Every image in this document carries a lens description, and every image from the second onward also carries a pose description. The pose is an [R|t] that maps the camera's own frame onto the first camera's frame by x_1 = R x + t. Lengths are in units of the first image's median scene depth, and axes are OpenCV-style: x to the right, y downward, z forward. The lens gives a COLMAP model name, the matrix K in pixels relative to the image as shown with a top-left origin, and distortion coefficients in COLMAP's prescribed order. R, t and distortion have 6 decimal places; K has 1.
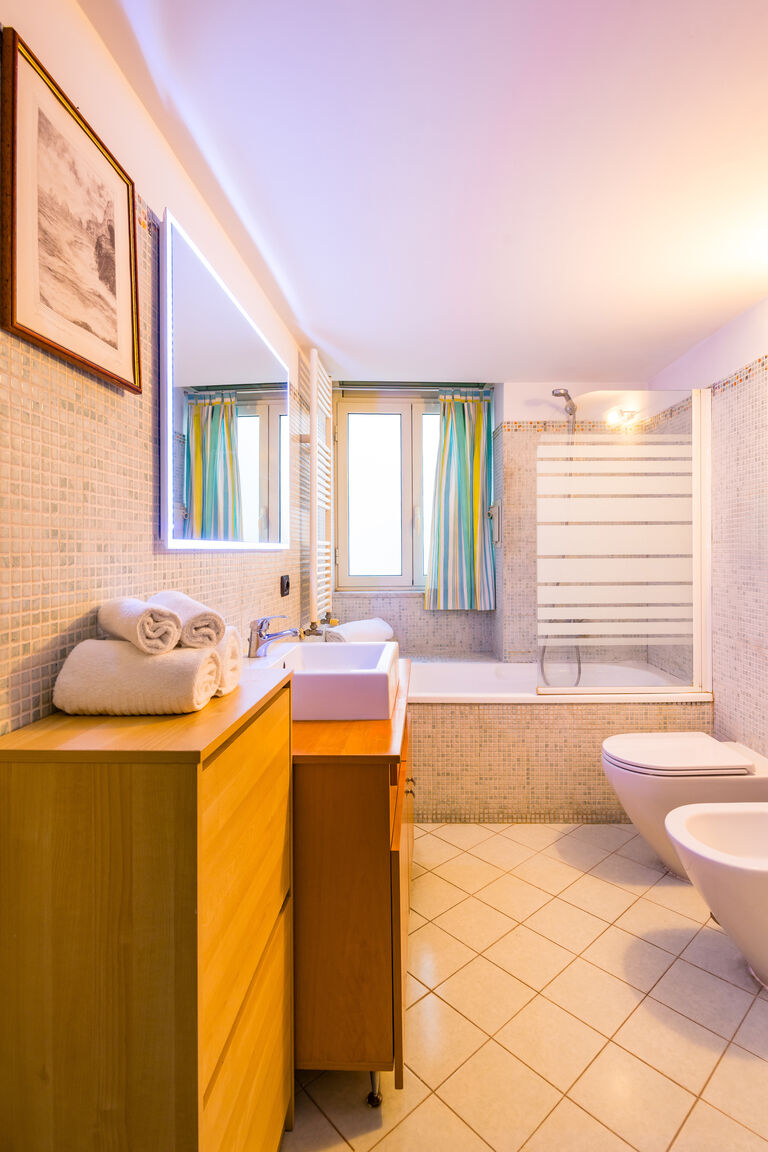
lens RADIAL K [[553.5, 0, 409.6], [0, 553.5, 551.1], [0, 0, 1]] dist [-0.020120, 0.000535]
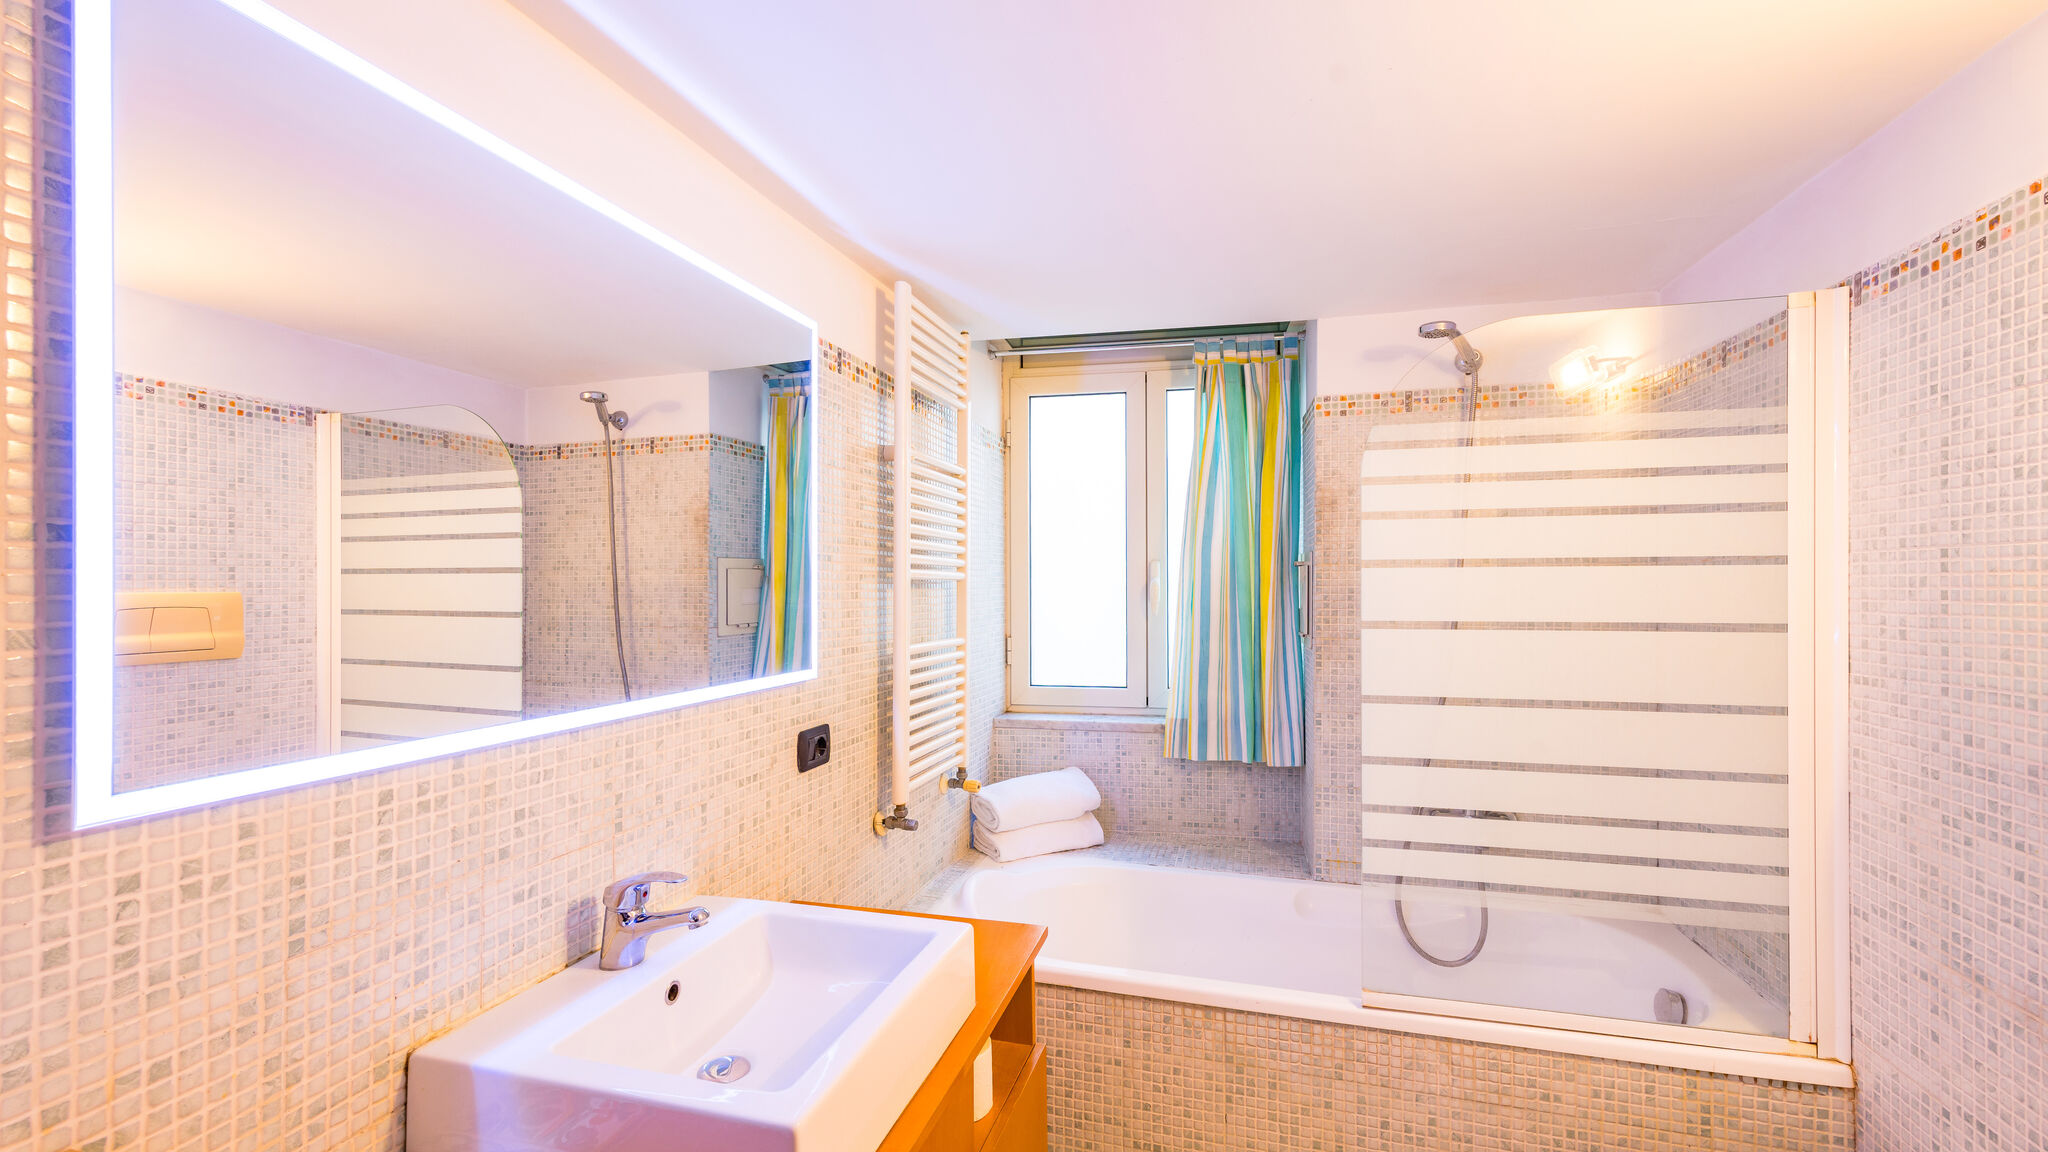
lens RADIAL K [[813.7, 0, 1008.4], [0, 813.7, 583.1], [0, 0, 1]] dist [-0.000639, -0.000435]
pose [[0.962204, 0.007304, -0.272233, 0.114774], [-0.009905, 0.999917, -0.008181, -0.064600], [0.272151, 0.010568, 0.962197, 0.246299]]
